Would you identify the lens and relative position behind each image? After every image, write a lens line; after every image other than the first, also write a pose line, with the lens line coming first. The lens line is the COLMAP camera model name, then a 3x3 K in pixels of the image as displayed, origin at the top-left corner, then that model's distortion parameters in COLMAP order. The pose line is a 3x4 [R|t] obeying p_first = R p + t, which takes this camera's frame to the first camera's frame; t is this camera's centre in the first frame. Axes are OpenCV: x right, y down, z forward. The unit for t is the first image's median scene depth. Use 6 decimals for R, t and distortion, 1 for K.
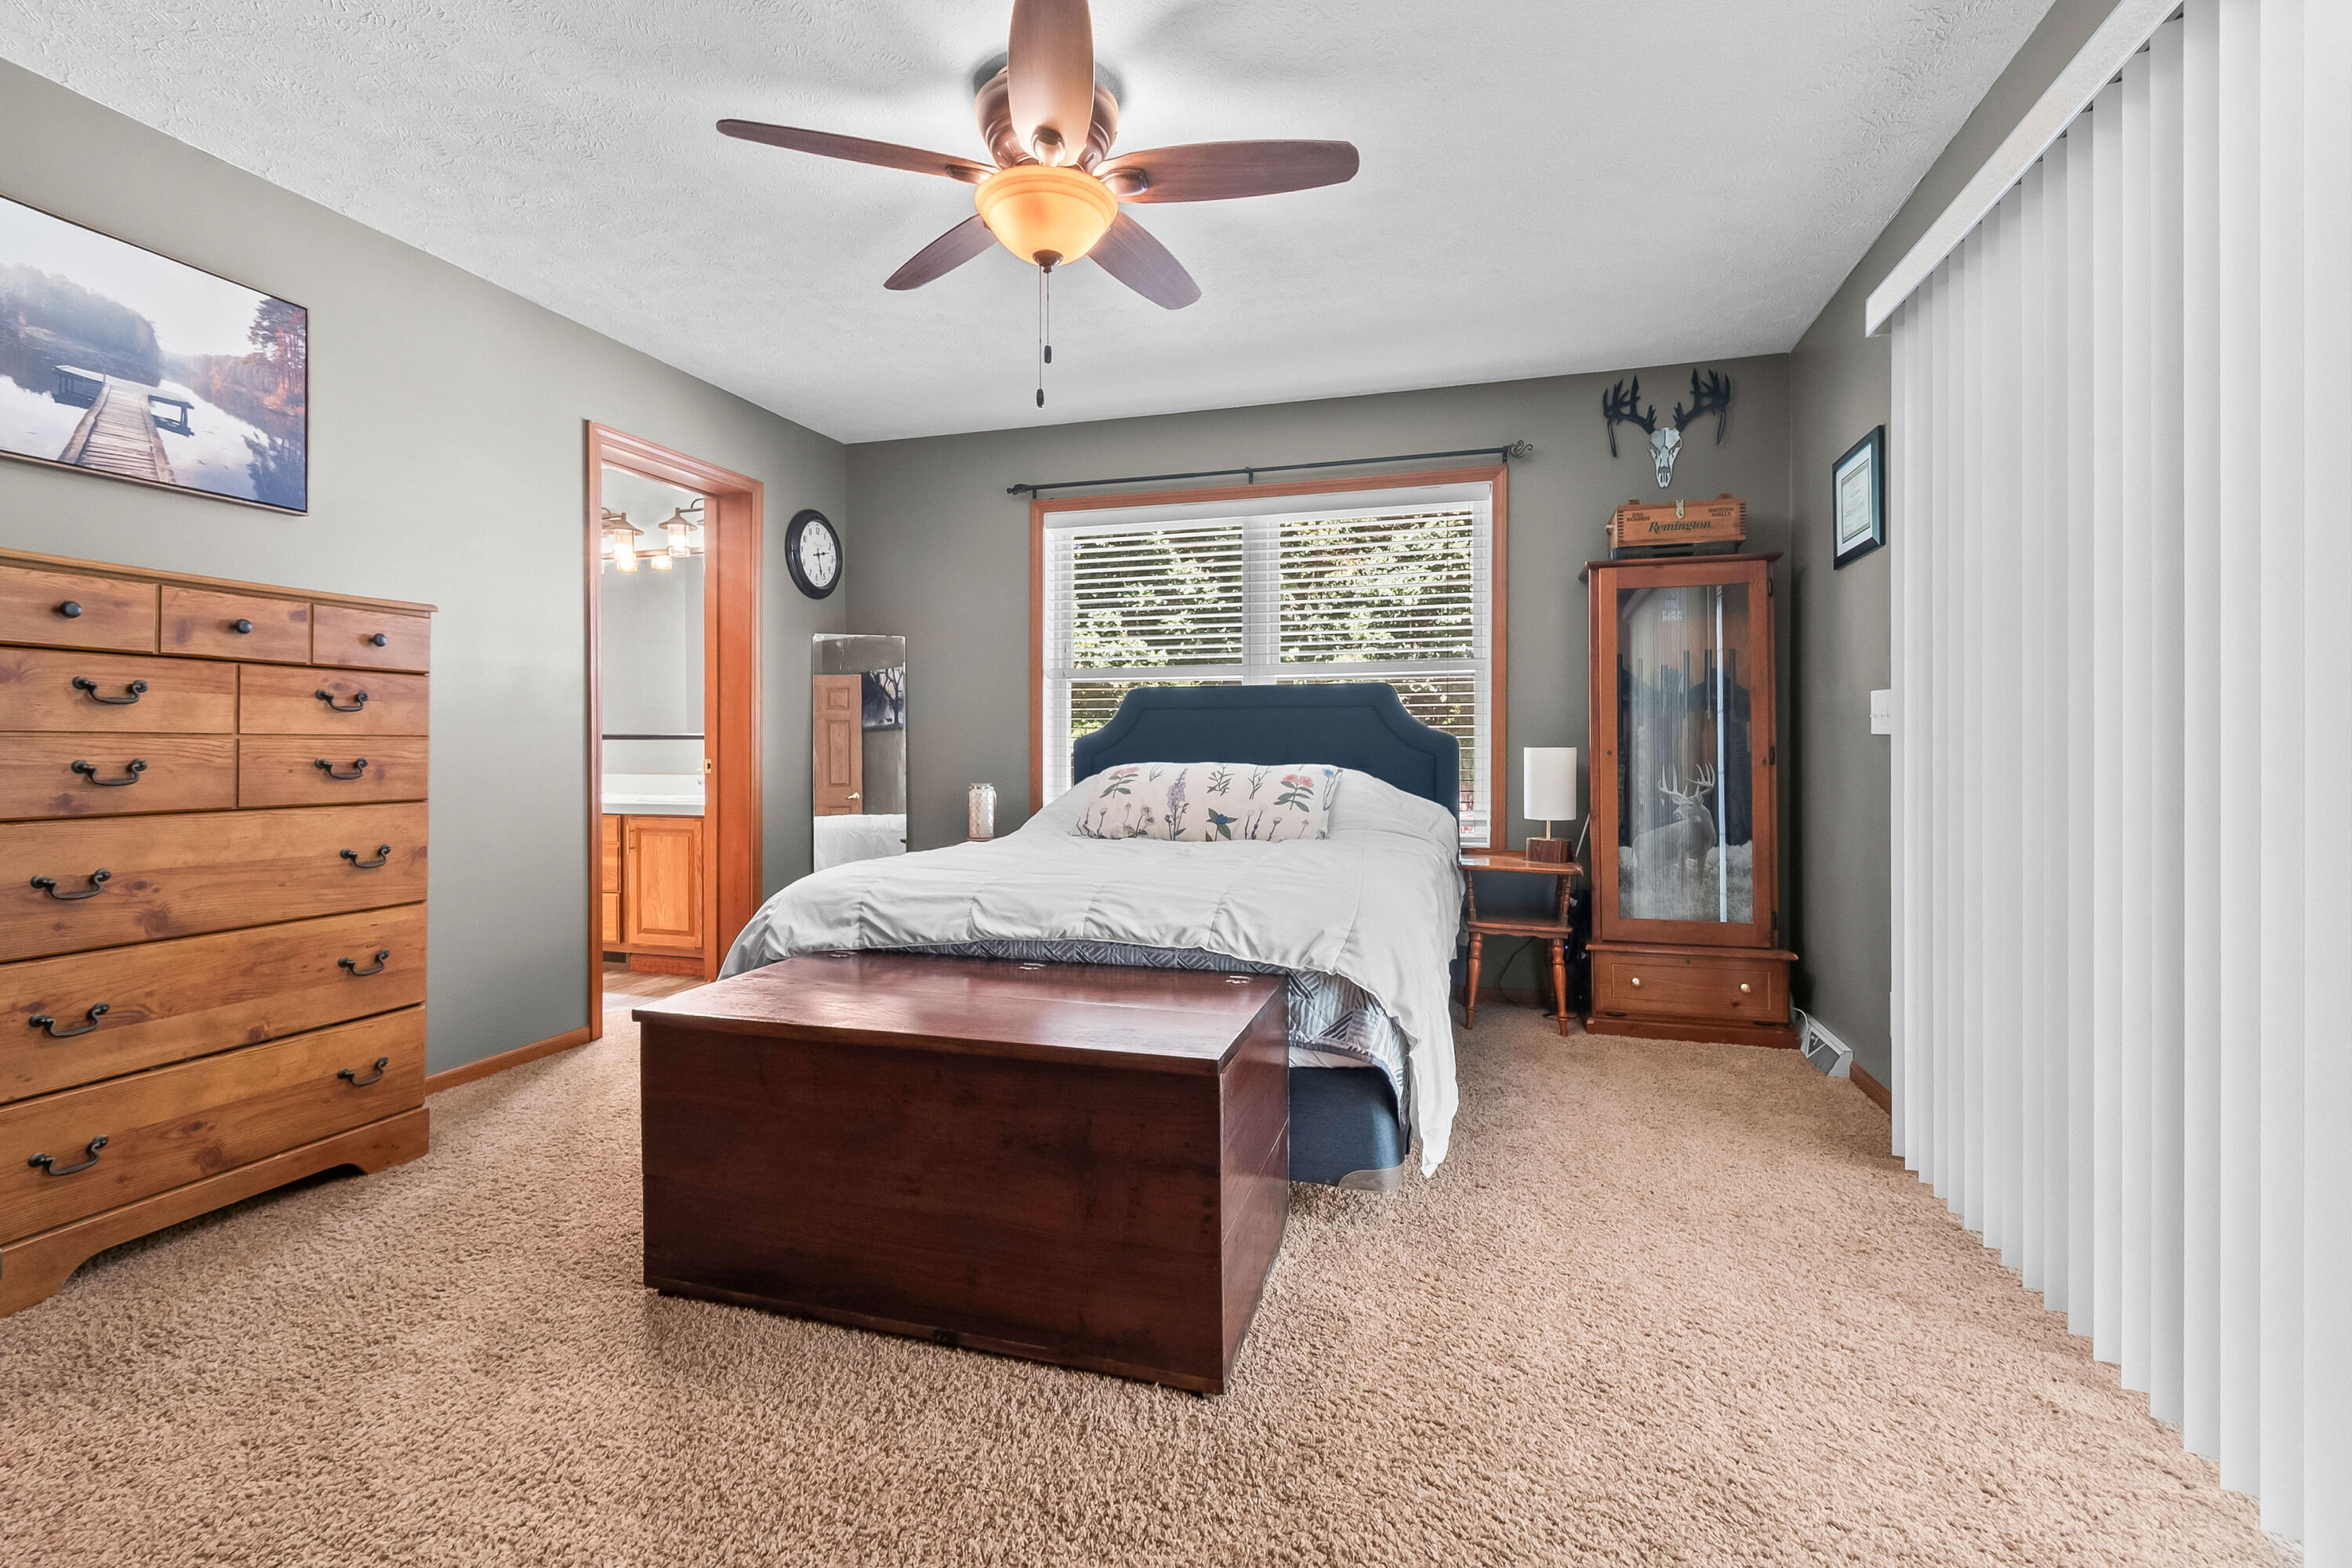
lens RADIAL K [[1041.3, 0, 1166.2], [0, 1041.3, 762.3], [0, 0, 1]] dist [0.003878, -0.002812]
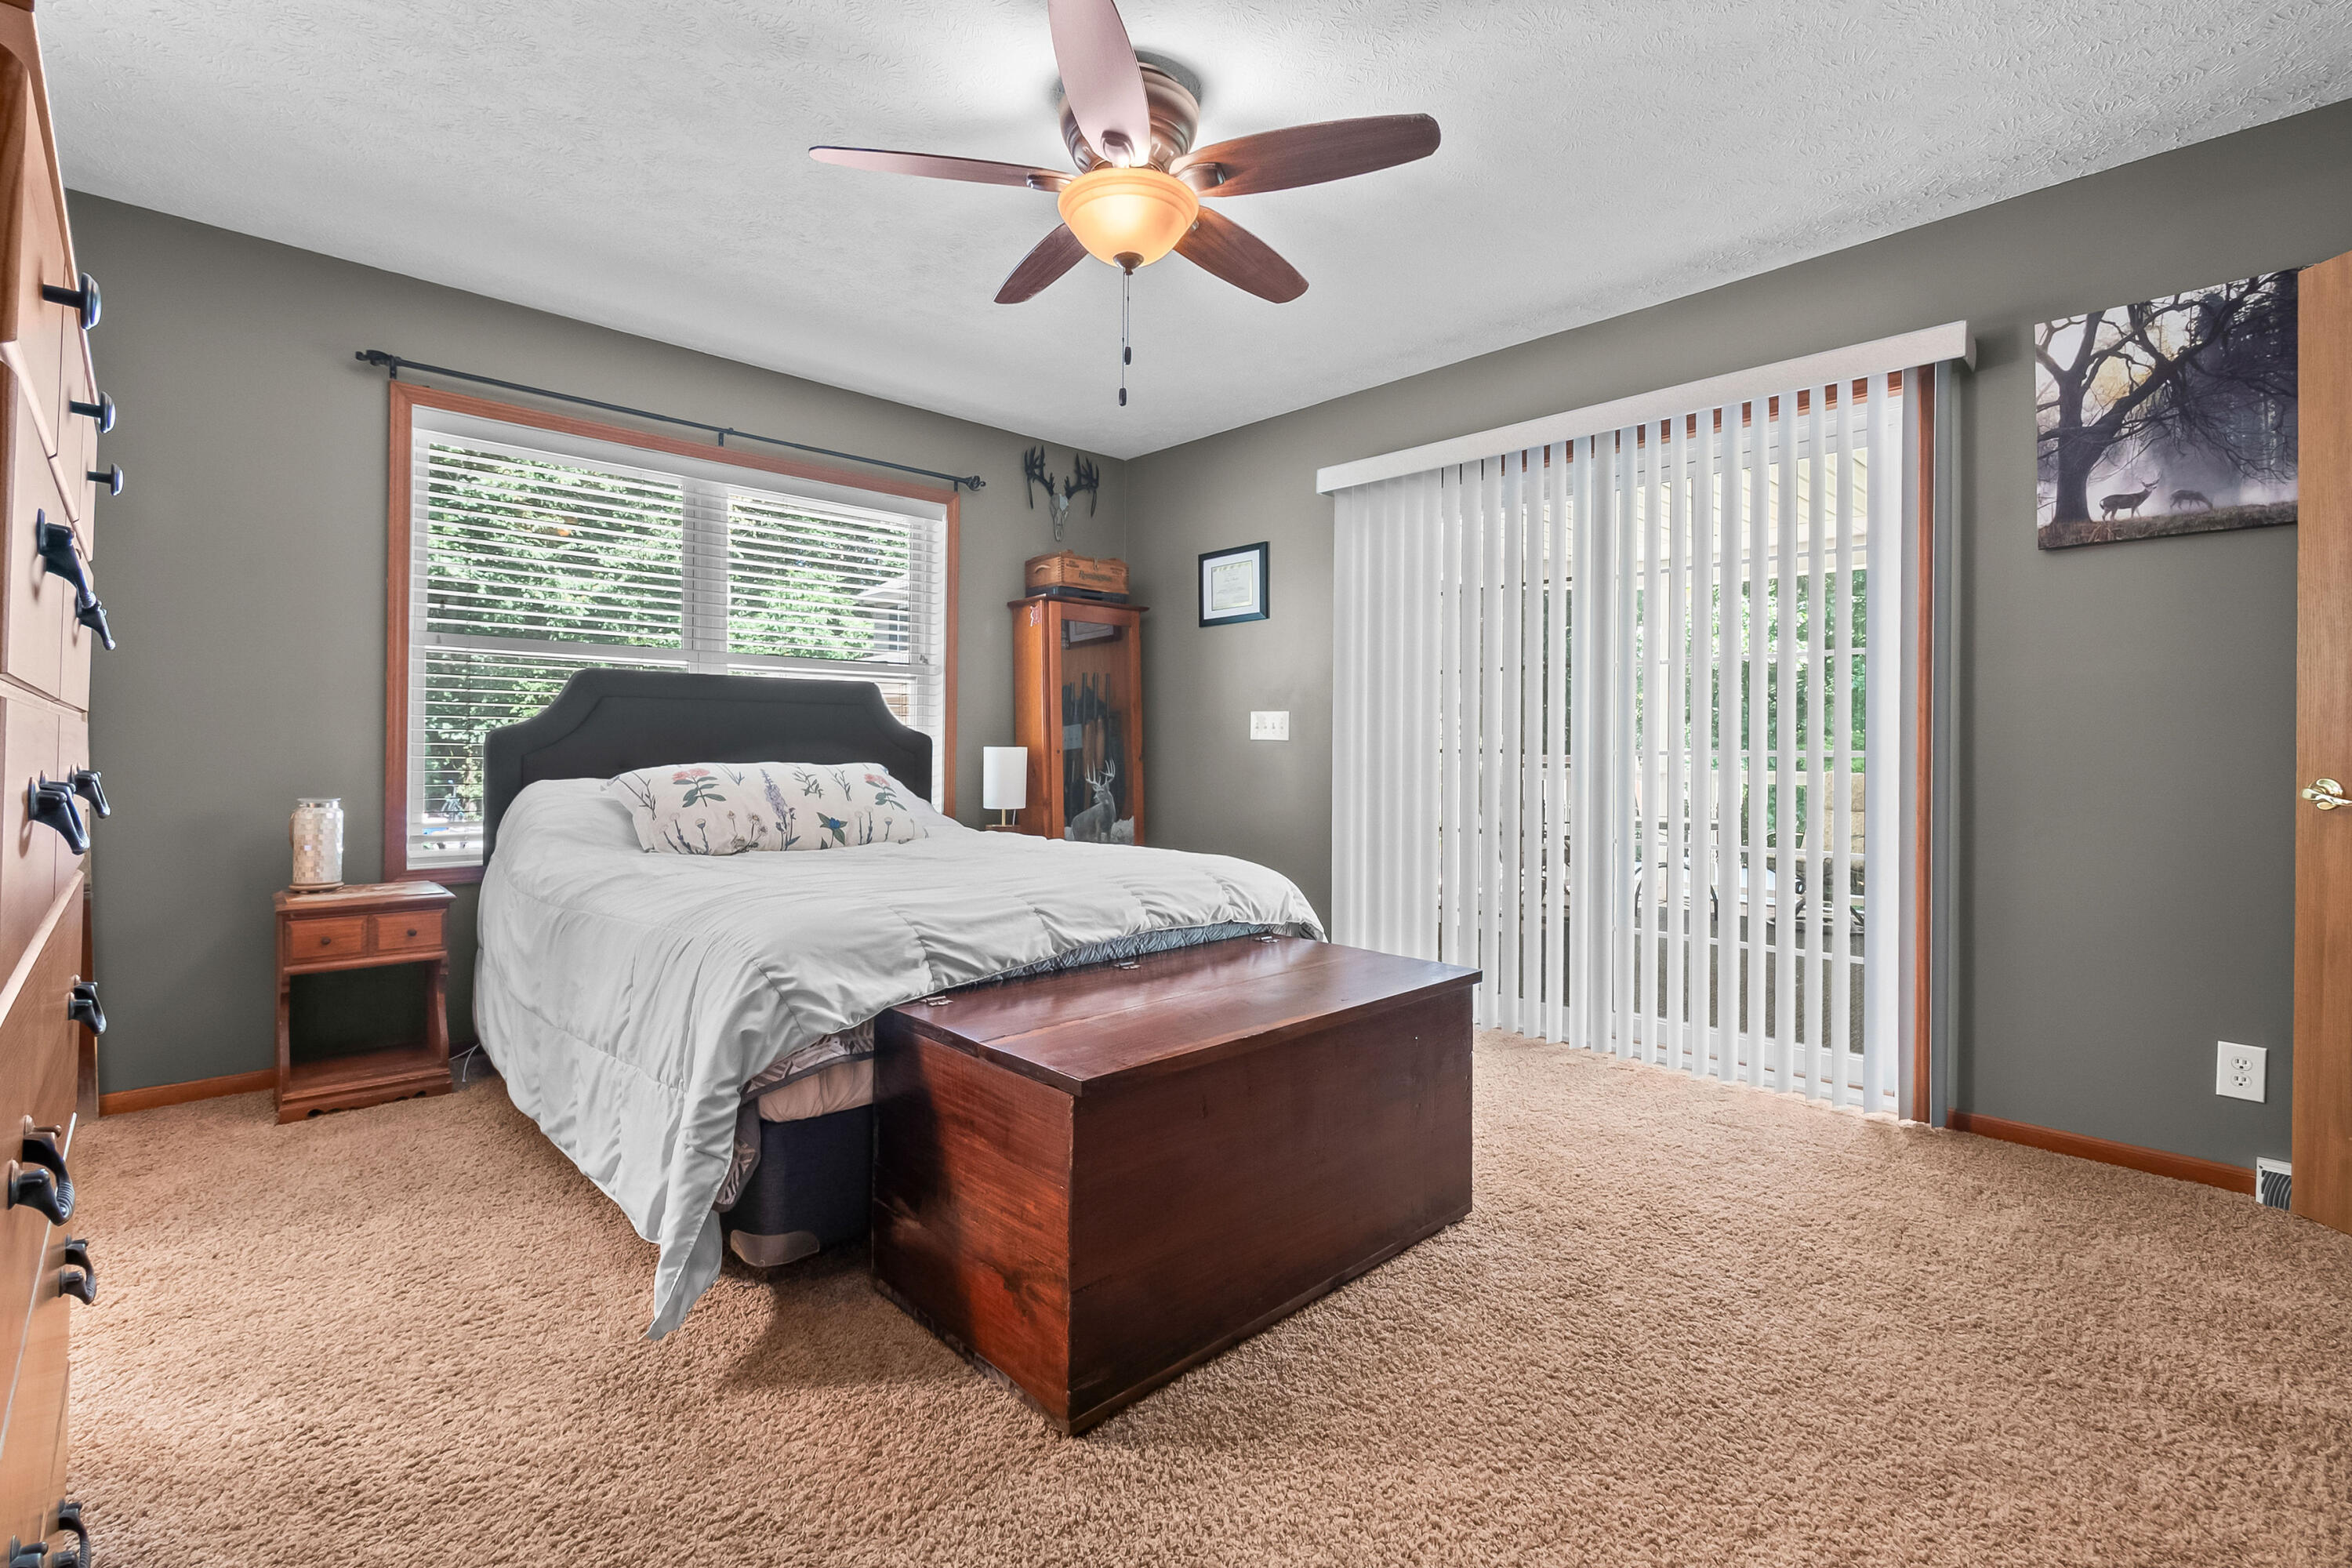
lens RADIAL K [[1041.3, 0, 1153.1], [0, 1041.3, 764.9], [0, 0, 1]] dist [0.003878, -0.002812]
pose [[0.505192, -0.009637, 0.862953, -0.594032], [0.006731, 0.999951, 0.007226, -0.002240], [-0.862980, 0.002158, 0.505233, 0.287831]]
